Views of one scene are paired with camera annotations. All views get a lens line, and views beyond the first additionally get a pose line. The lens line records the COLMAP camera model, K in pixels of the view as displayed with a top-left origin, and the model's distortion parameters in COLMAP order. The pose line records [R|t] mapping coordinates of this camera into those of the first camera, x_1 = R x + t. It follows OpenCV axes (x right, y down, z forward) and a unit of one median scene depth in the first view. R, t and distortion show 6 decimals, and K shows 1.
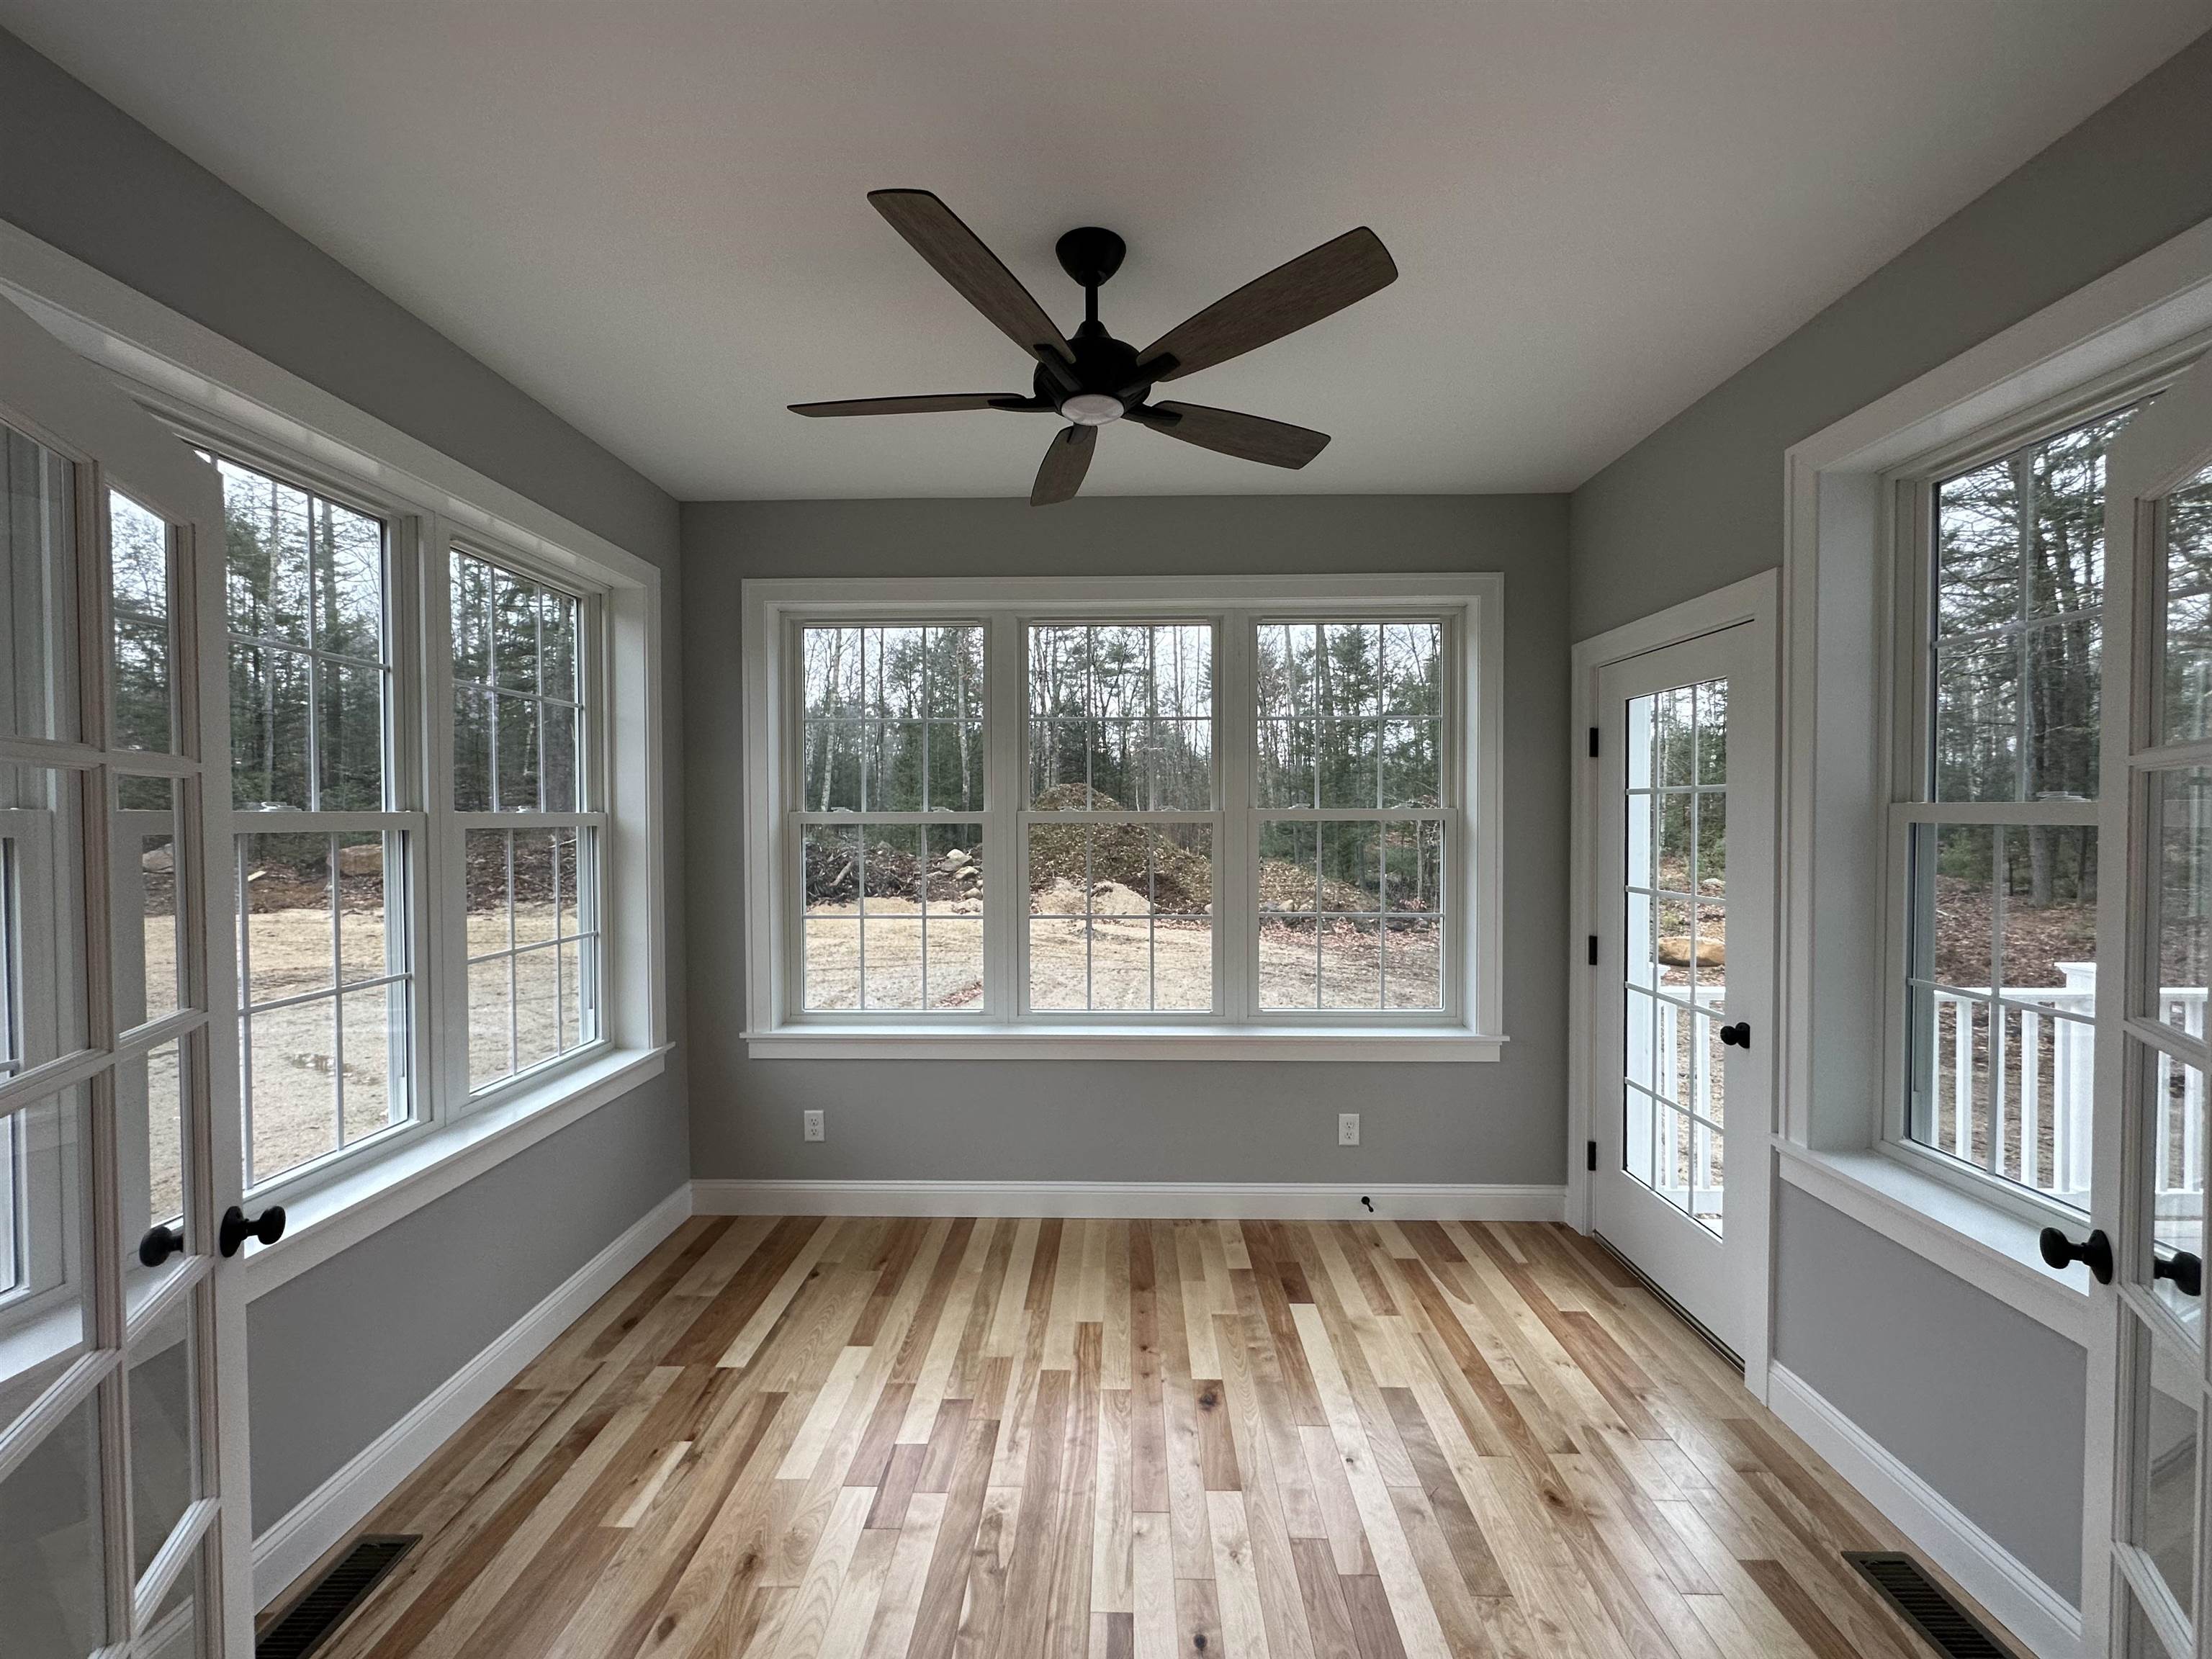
lens RADIAL K [[879.5, 0, 1111.9], [0, 879.5, 834.1], [0, 0, 1]] dist [-0.002717, -0.001092]
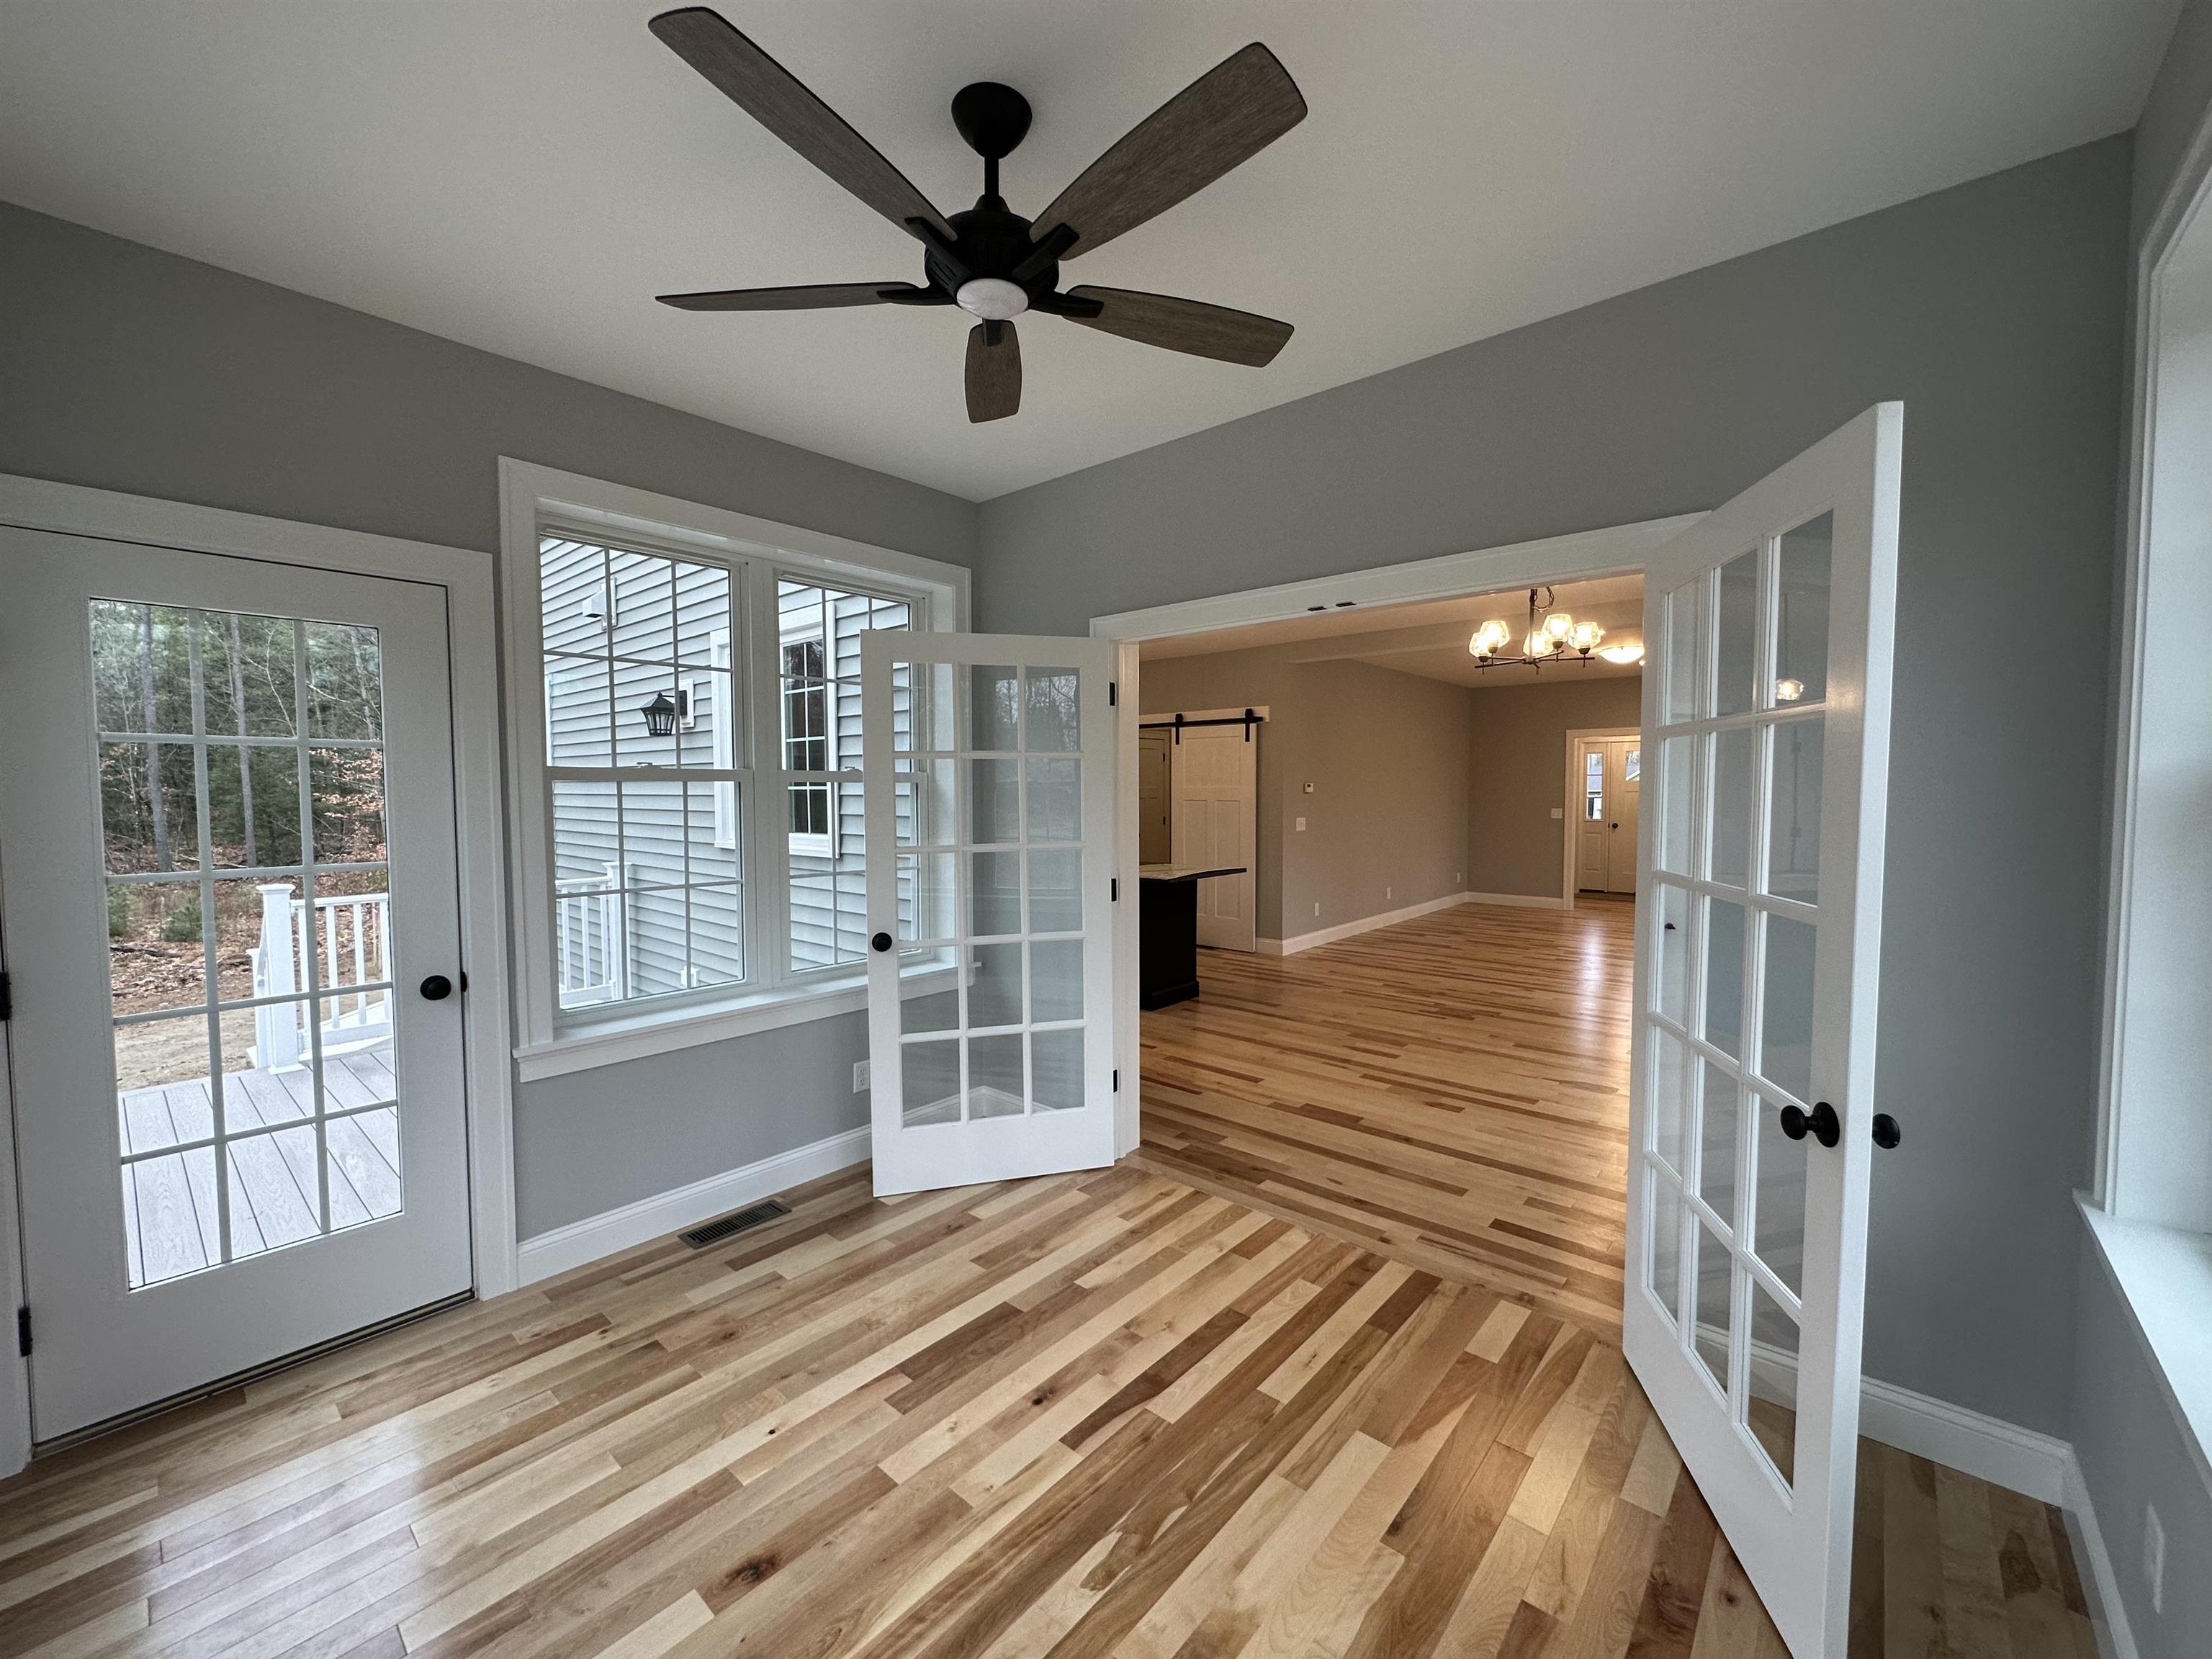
lens RADIAL K [[879.5, 0, 1108.3], [0, 879.5, 821.7], [0, 0, 1]] dist [-0.002717, -0.001092]
pose [[-0.764892, -0.018313, 0.643898, -0.468219], [0.020730, 0.998378, 0.053021, -0.001182], [-0.643825, 0.053903, -0.763272, 1.104033]]
